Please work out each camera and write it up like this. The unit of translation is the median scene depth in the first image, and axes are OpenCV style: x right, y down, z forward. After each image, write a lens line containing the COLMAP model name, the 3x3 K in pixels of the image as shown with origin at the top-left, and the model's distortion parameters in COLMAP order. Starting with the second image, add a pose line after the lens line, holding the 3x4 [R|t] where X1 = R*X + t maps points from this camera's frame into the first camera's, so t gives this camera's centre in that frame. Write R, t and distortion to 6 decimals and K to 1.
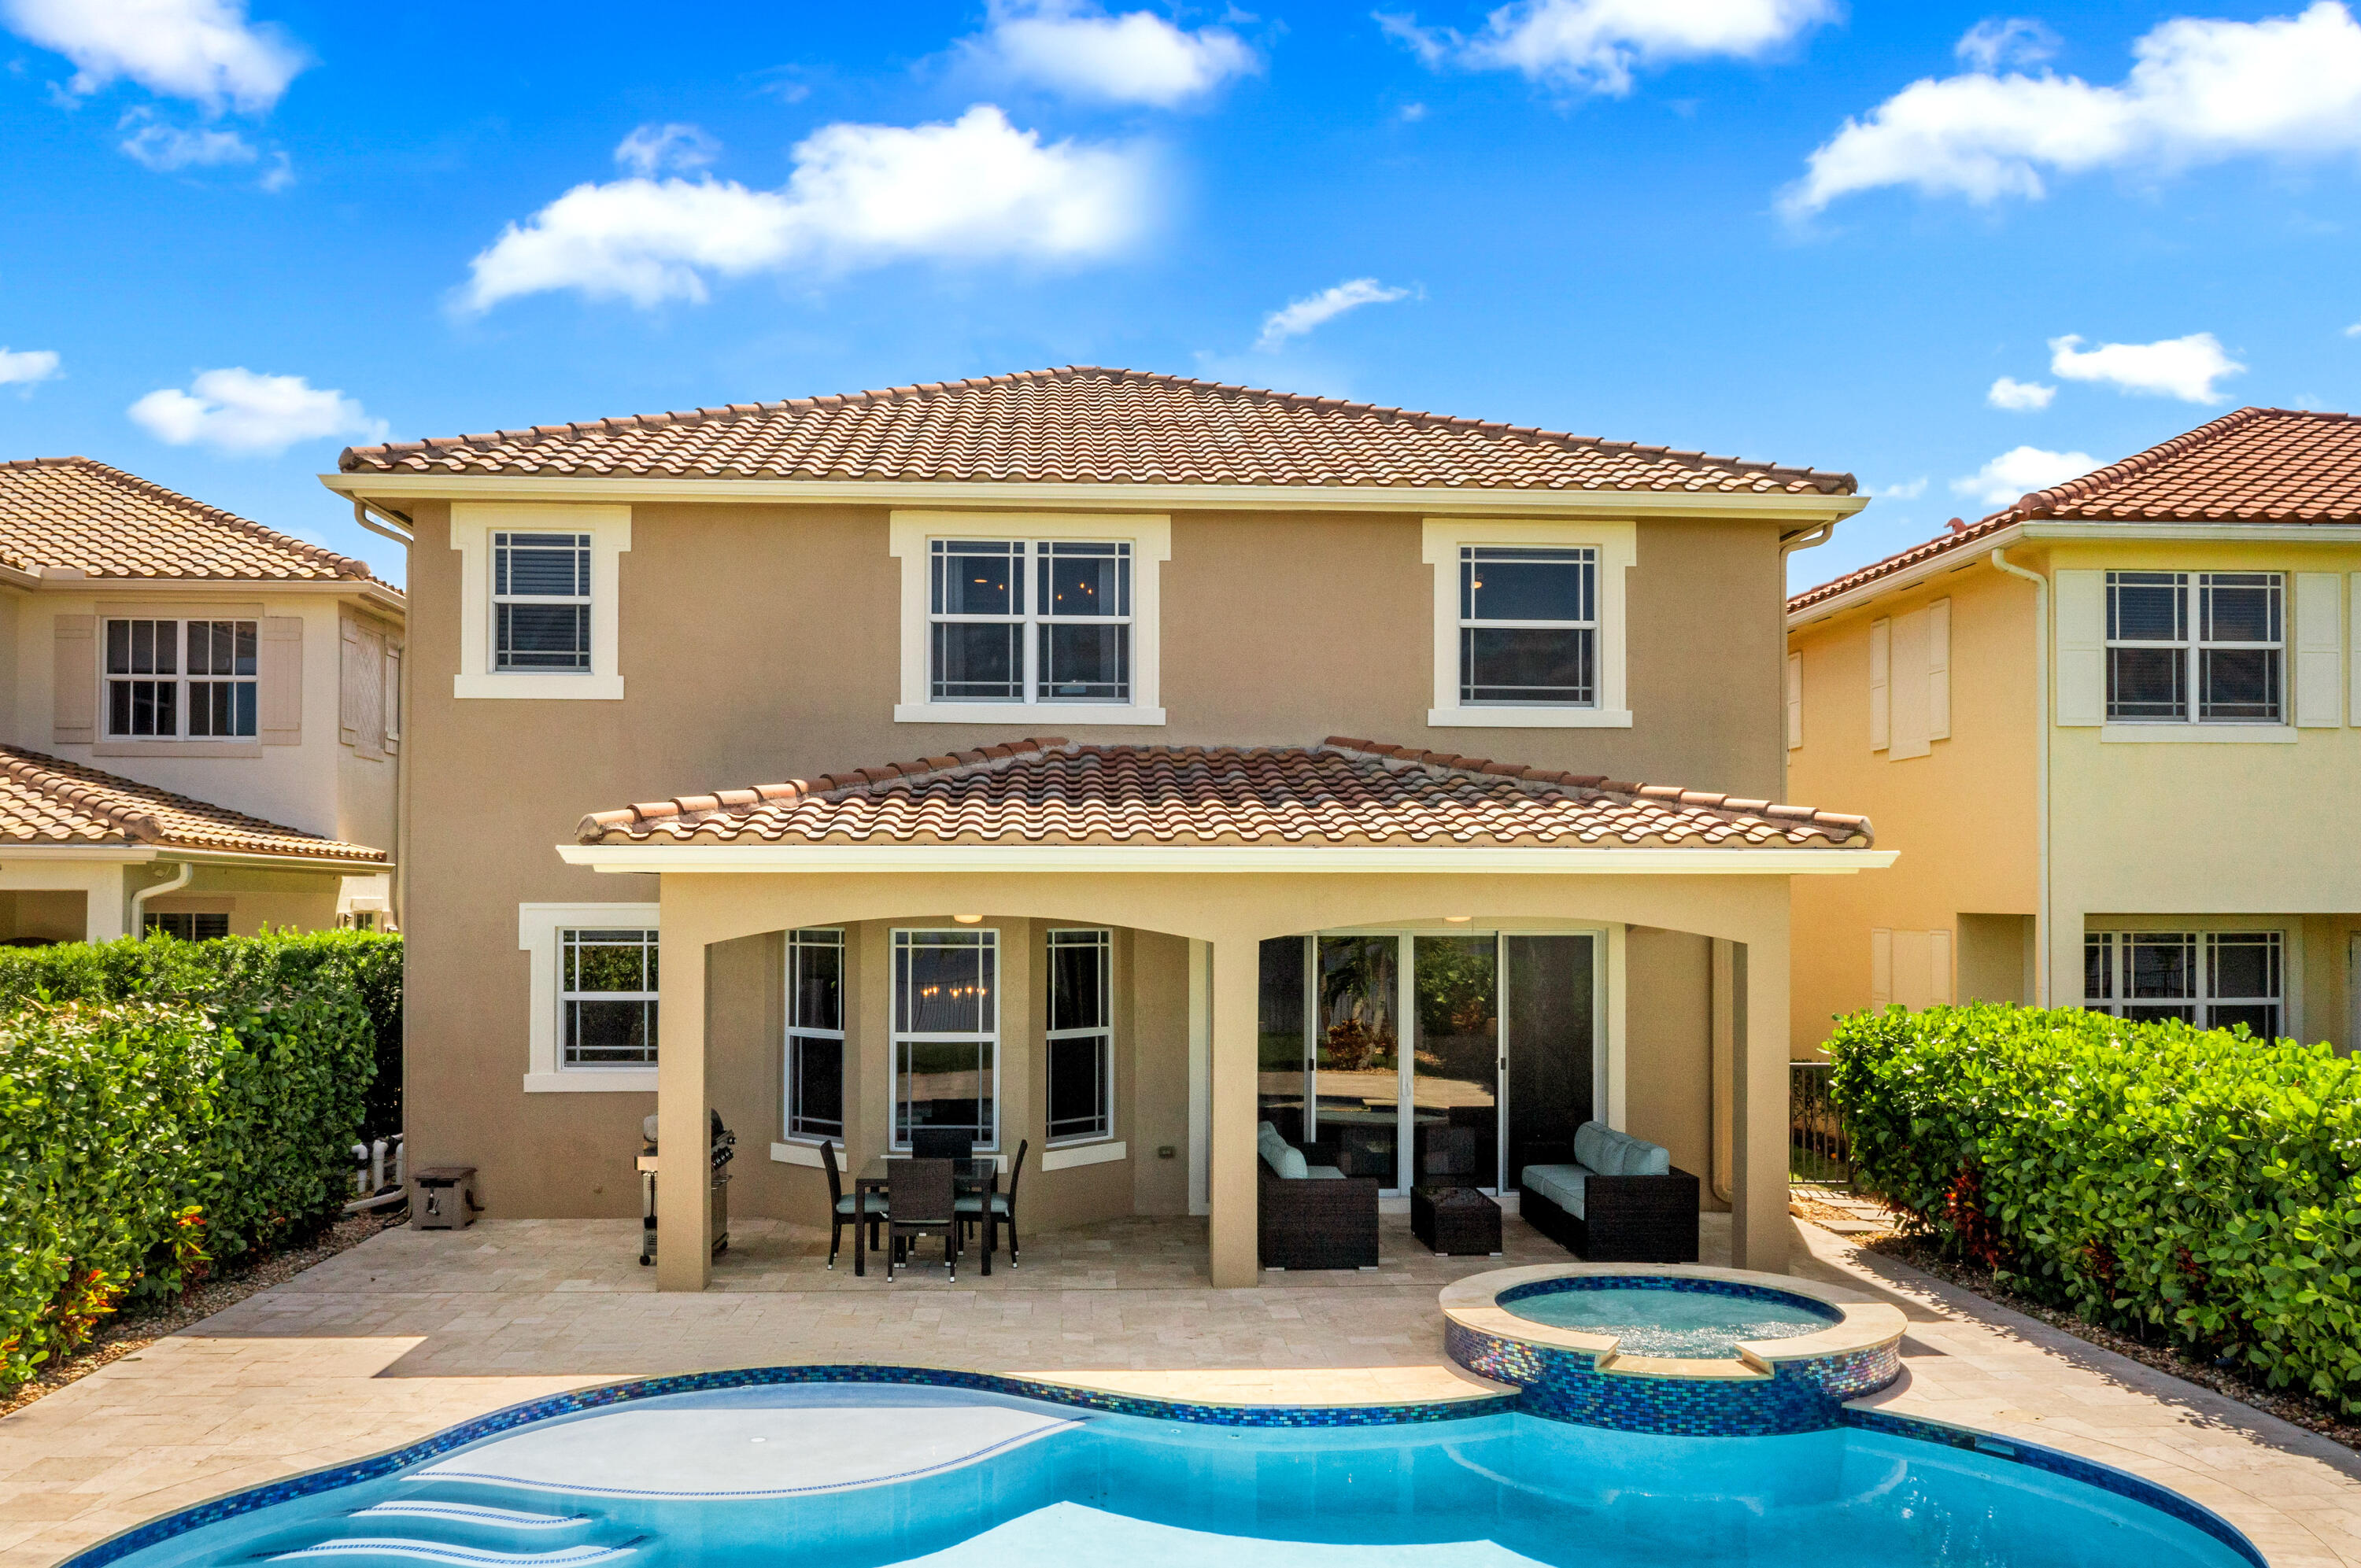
lens RADIAL K [[1914.1, 0, 1179.1], [0, 1914.1, 897.4], [0, 0, 1]] dist [-0.002727, -0.001804]
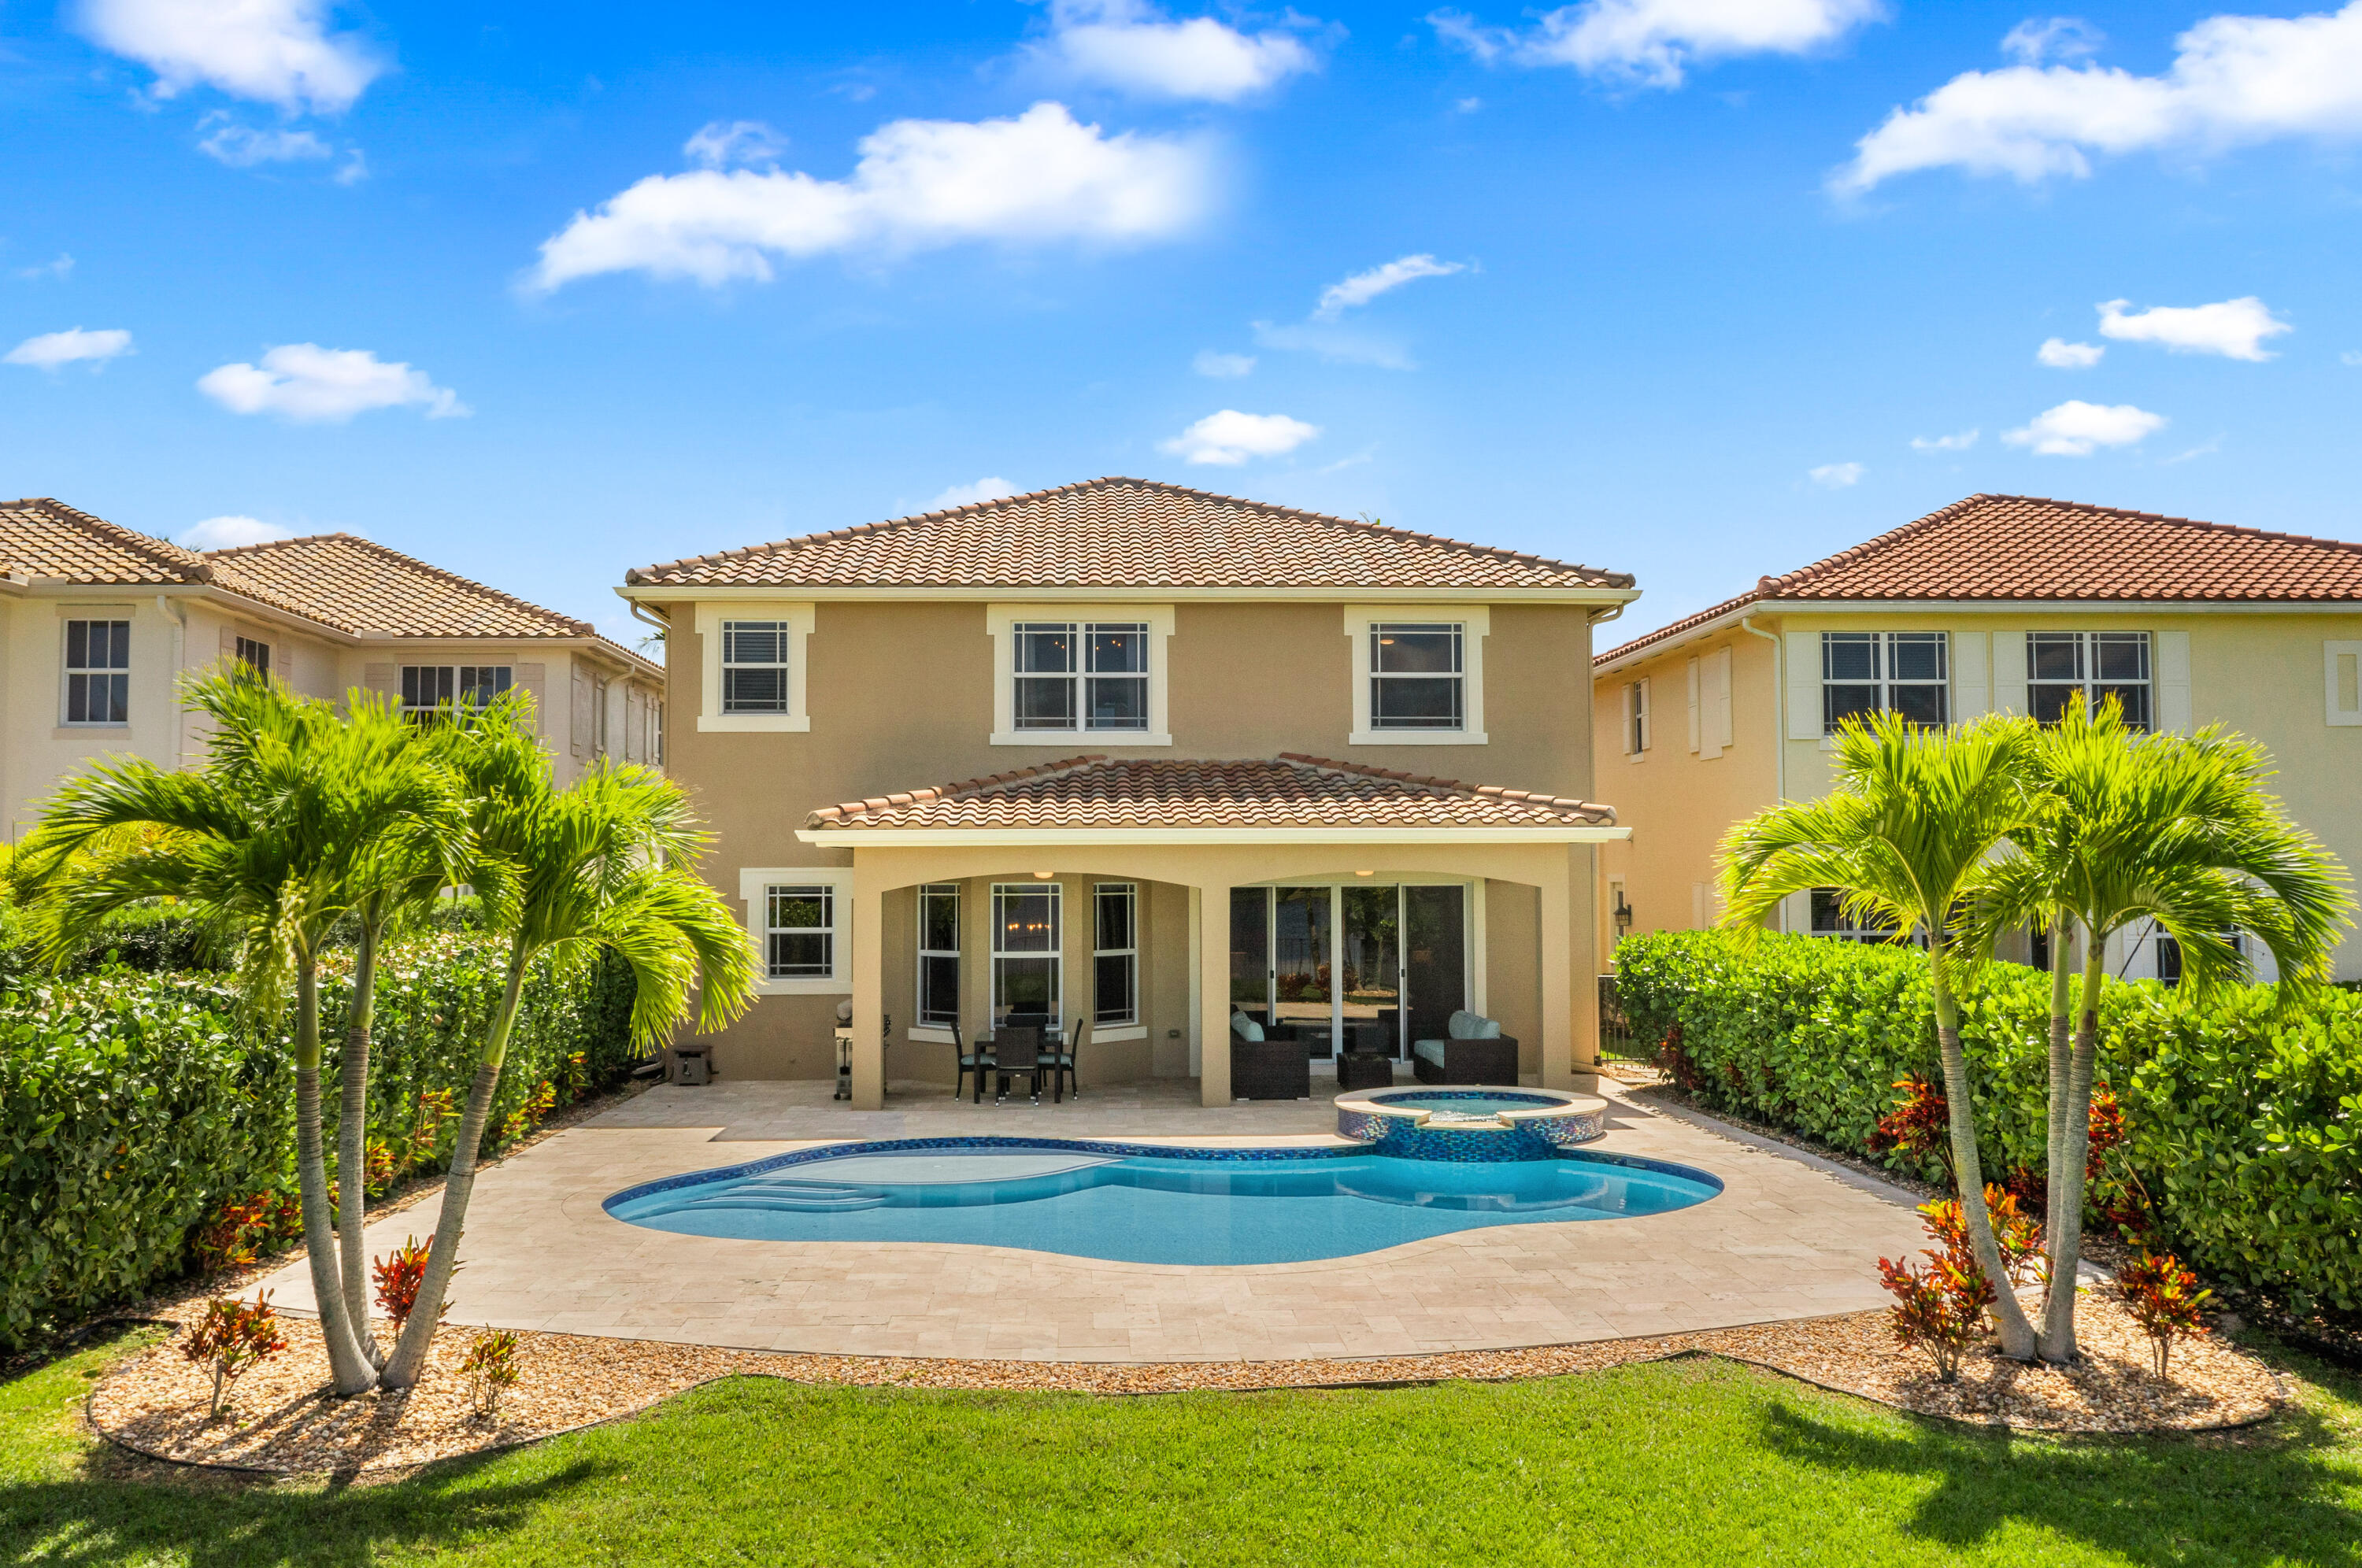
lens RADIAL K [[1880.7, 0, 1174.8], [0, 1880.7, 775.8], [0, 0, 1]] dist [-0.009285, 0.000236]
pose [[0.999882, -0.007479, -0.013444, 0.014749], [0.006777, 0.998651, -0.051472, 0.008527], [0.013811, 0.051375, 0.998584, -0.460778]]
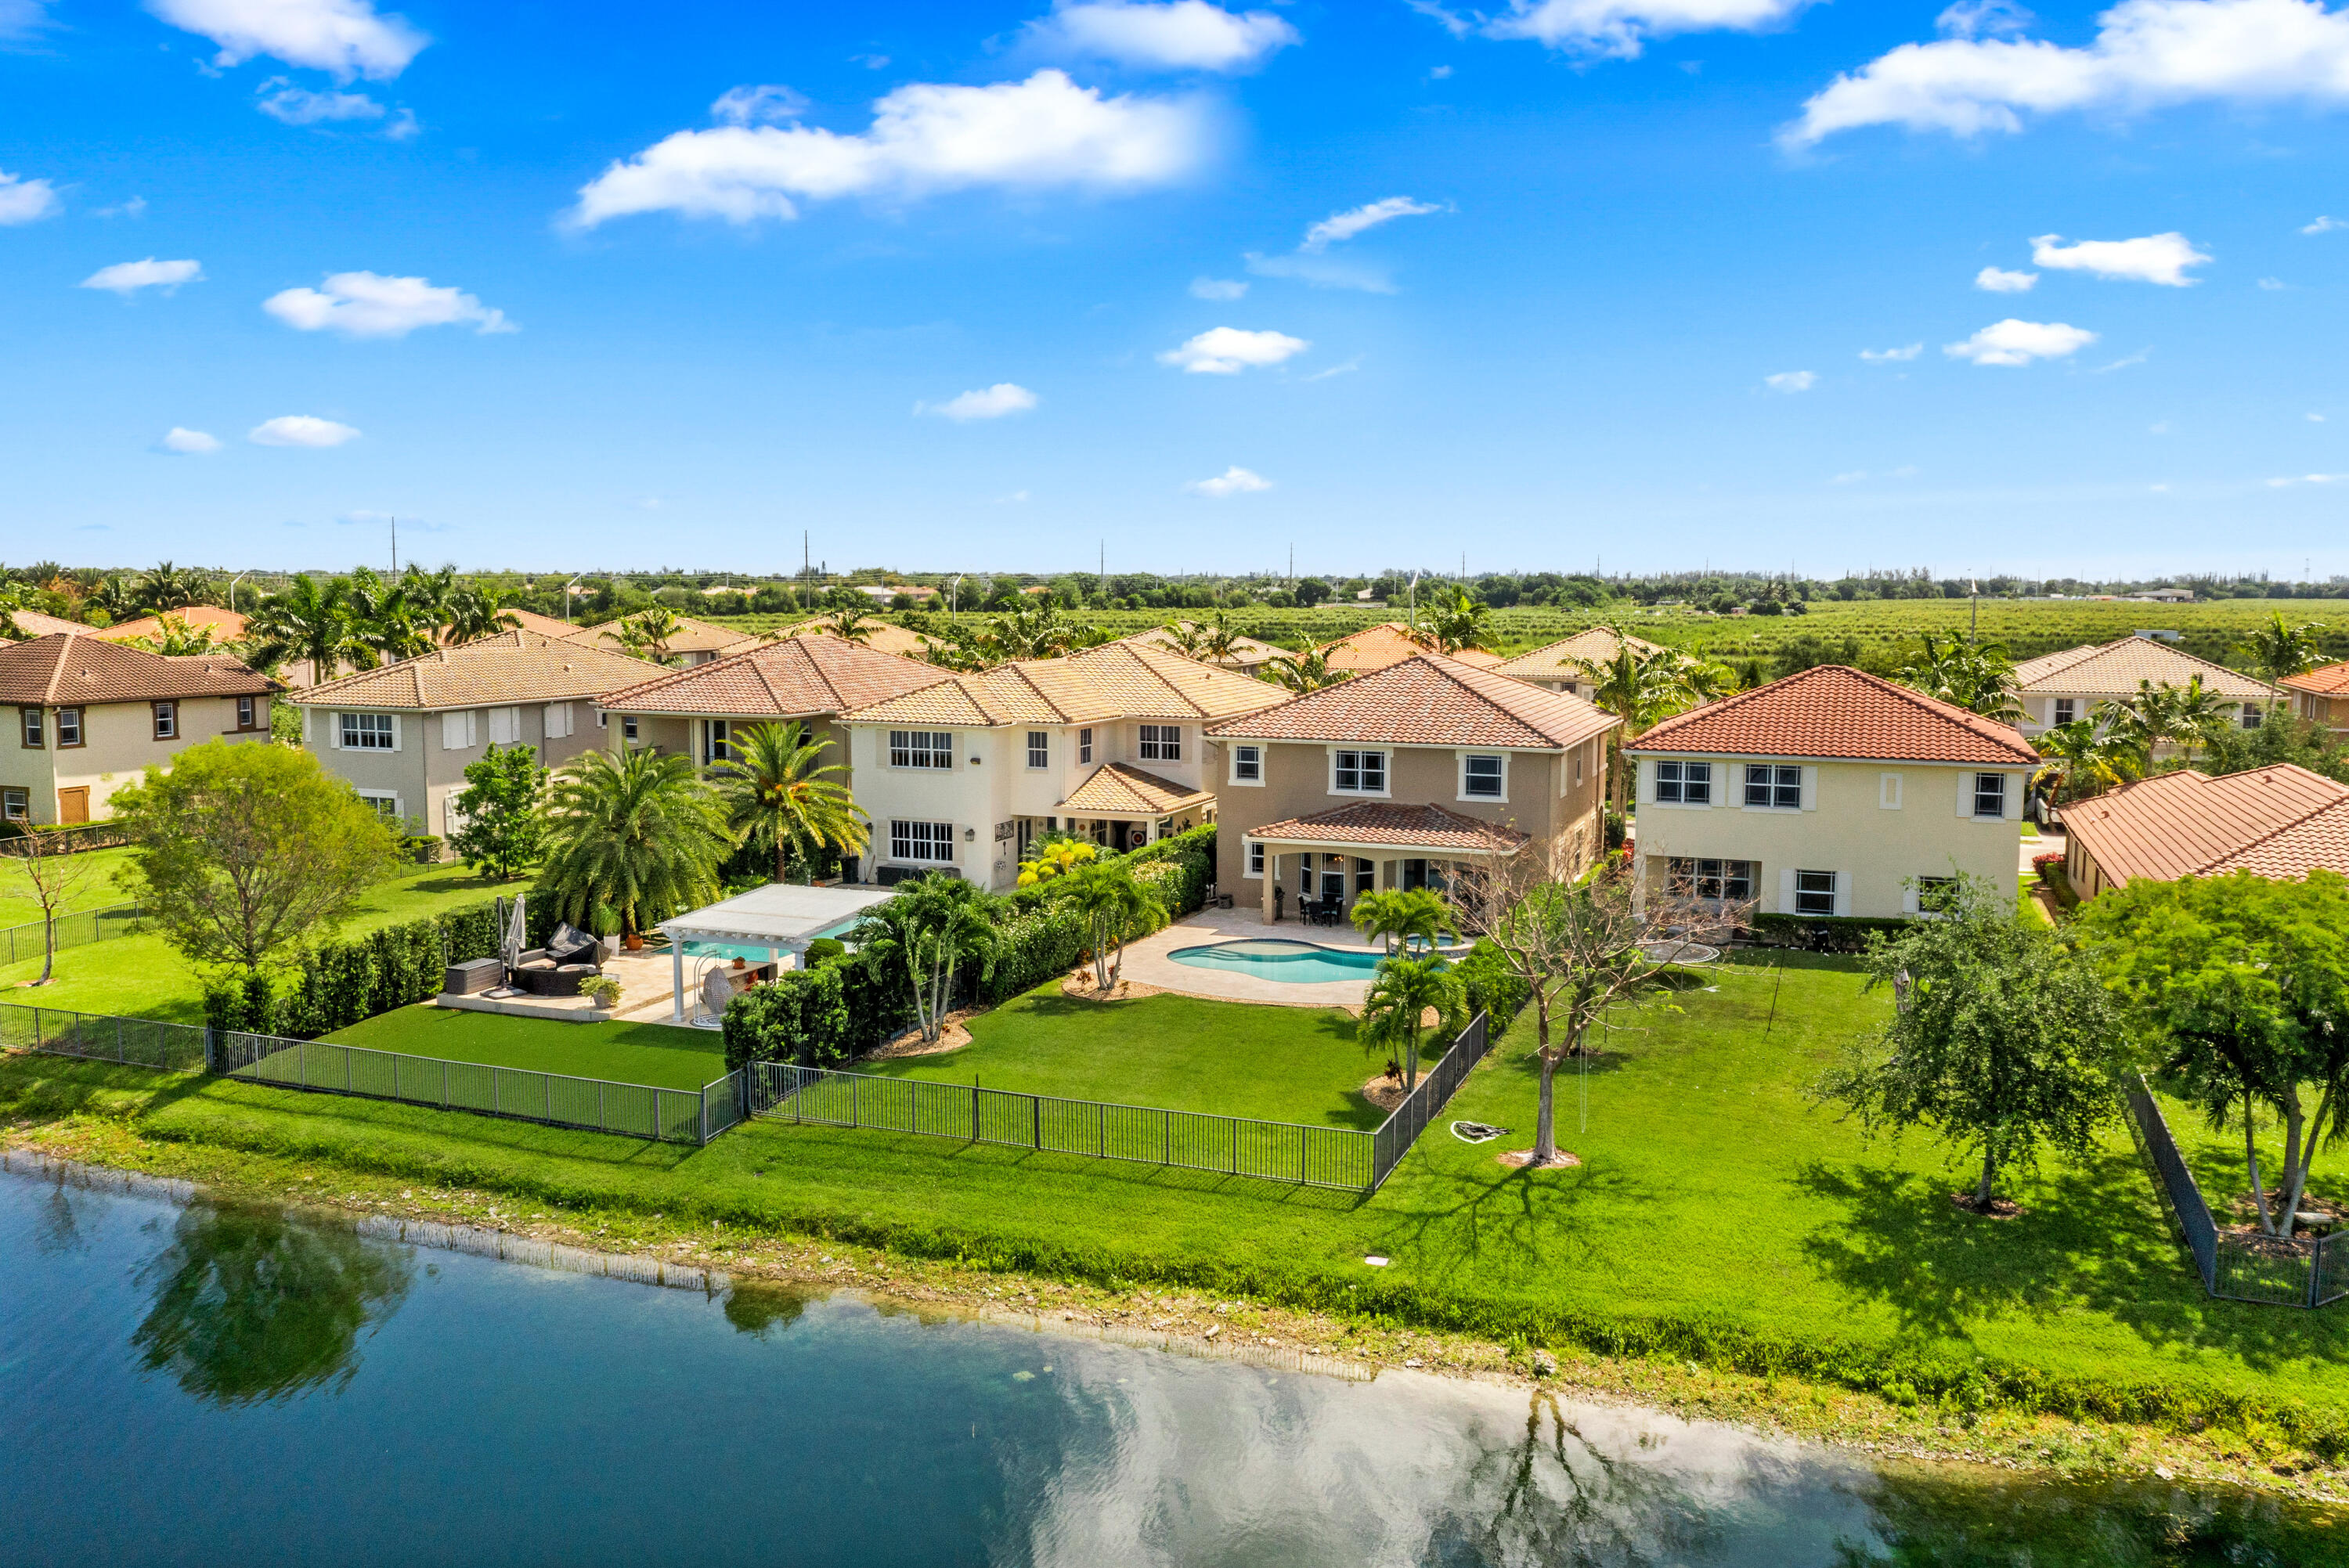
lens RADIAL K [[1752.7, 0, 1180.0], [0, 1752.7, 702.3], [0, 0, 1]] dist [-0.006864, -0.001481]
pose [[0.913663, 0.026454, -0.405611, 1.089853], [-0.005209, 0.998560, 0.053393, -0.491199], [0.406440, -0.046670, 0.912485, -2.568427]]
